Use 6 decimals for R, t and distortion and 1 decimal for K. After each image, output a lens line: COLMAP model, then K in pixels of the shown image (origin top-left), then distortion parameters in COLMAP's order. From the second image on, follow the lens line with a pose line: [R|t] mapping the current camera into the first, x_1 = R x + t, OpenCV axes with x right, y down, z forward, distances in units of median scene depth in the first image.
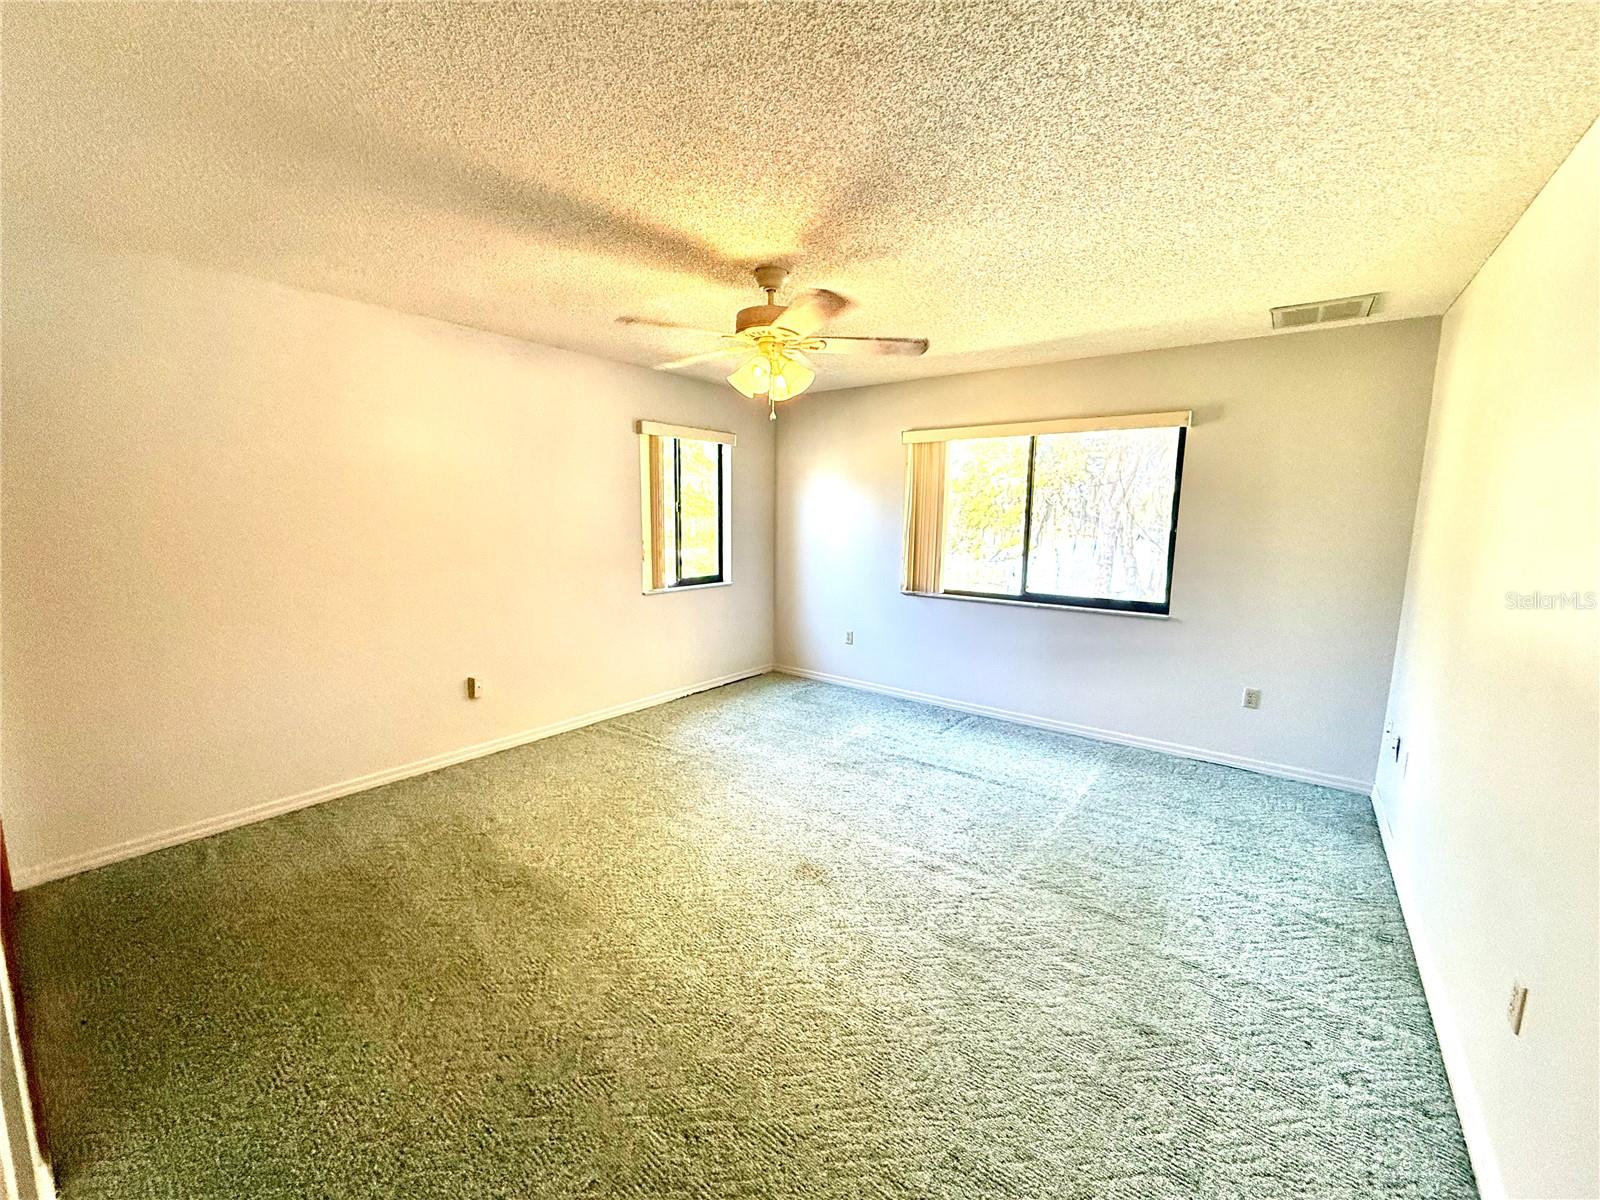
lens RADIAL K [[633.3, 0, 800.5], [0, 633.3, 599.9], [0, 0, 1]] dist [-0.003269, 0.000256]
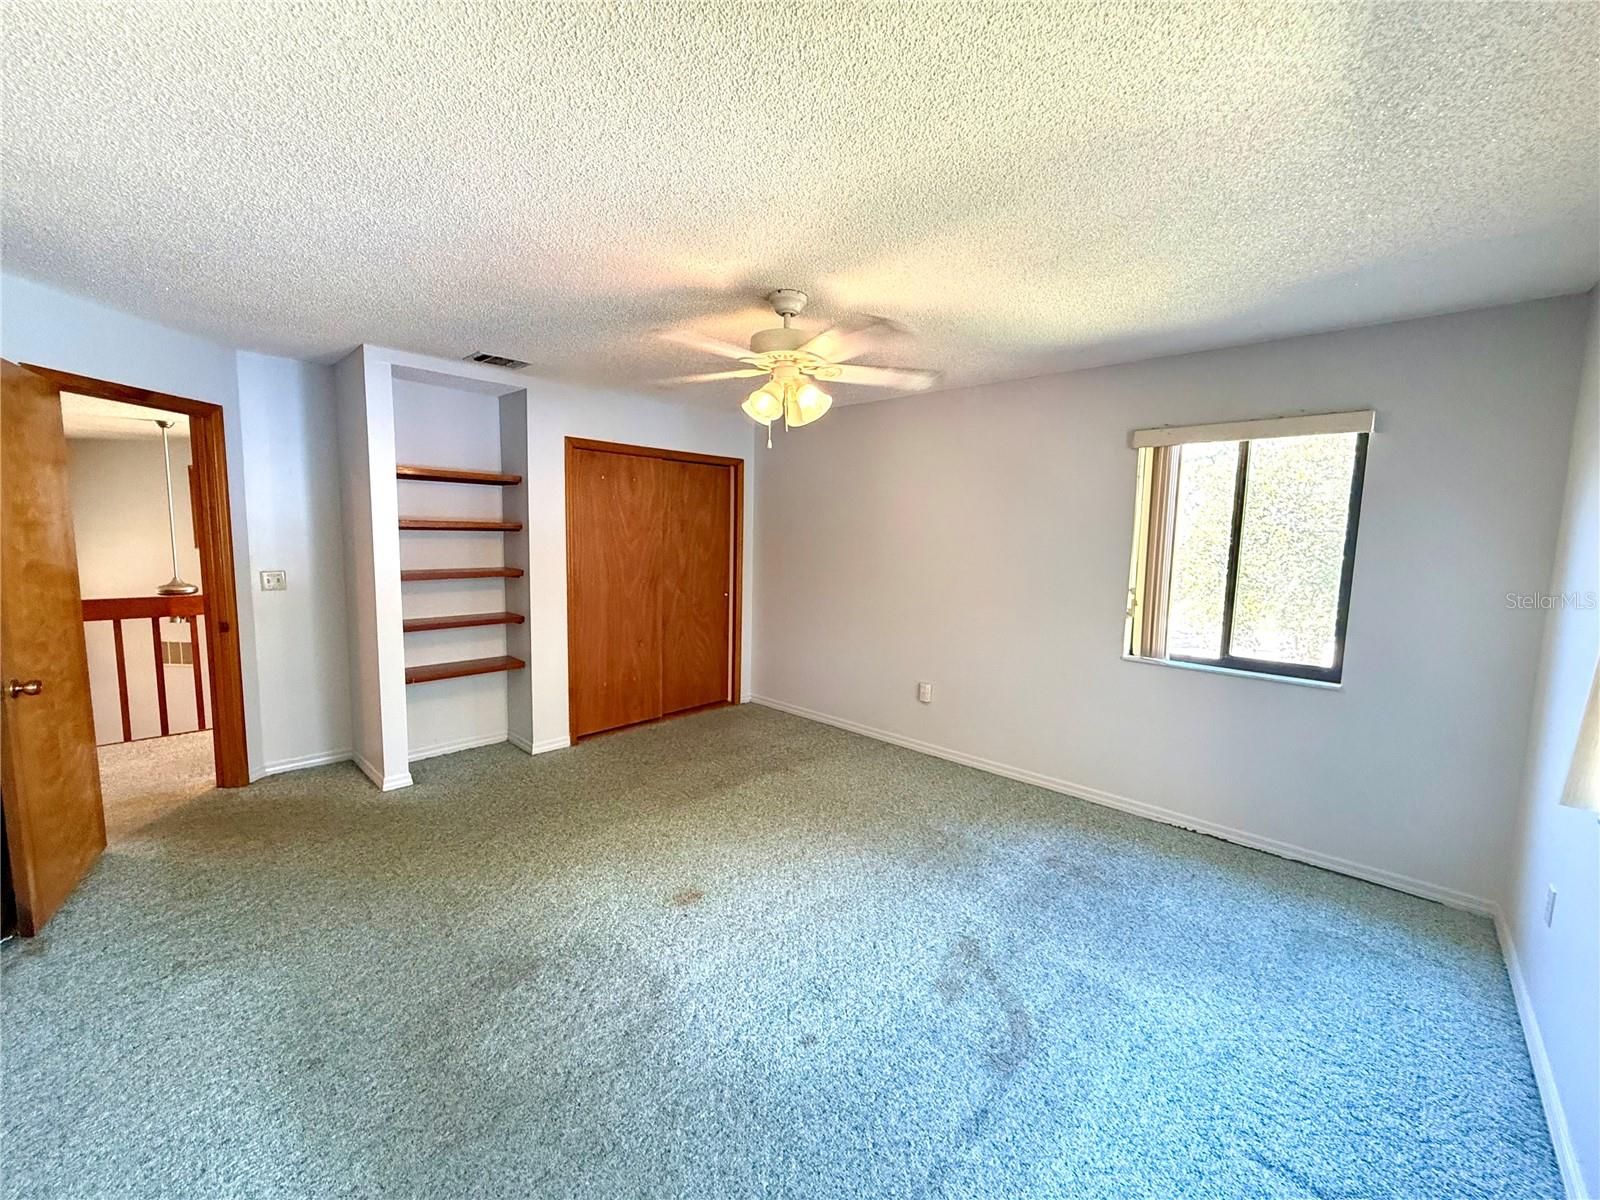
lens RADIAL K [[633.3, 0, 798.0], [0, 633.3, 602.1], [0, 0, 1]] dist [-0.003269, 0.000256]
pose [[-0.110138, 0.085857, -0.990201, 0.658647], [-0.161352, 0.981502, 0.103049, -0.111543], [0.980732, 0.171121, -0.094247, 0.820103]]
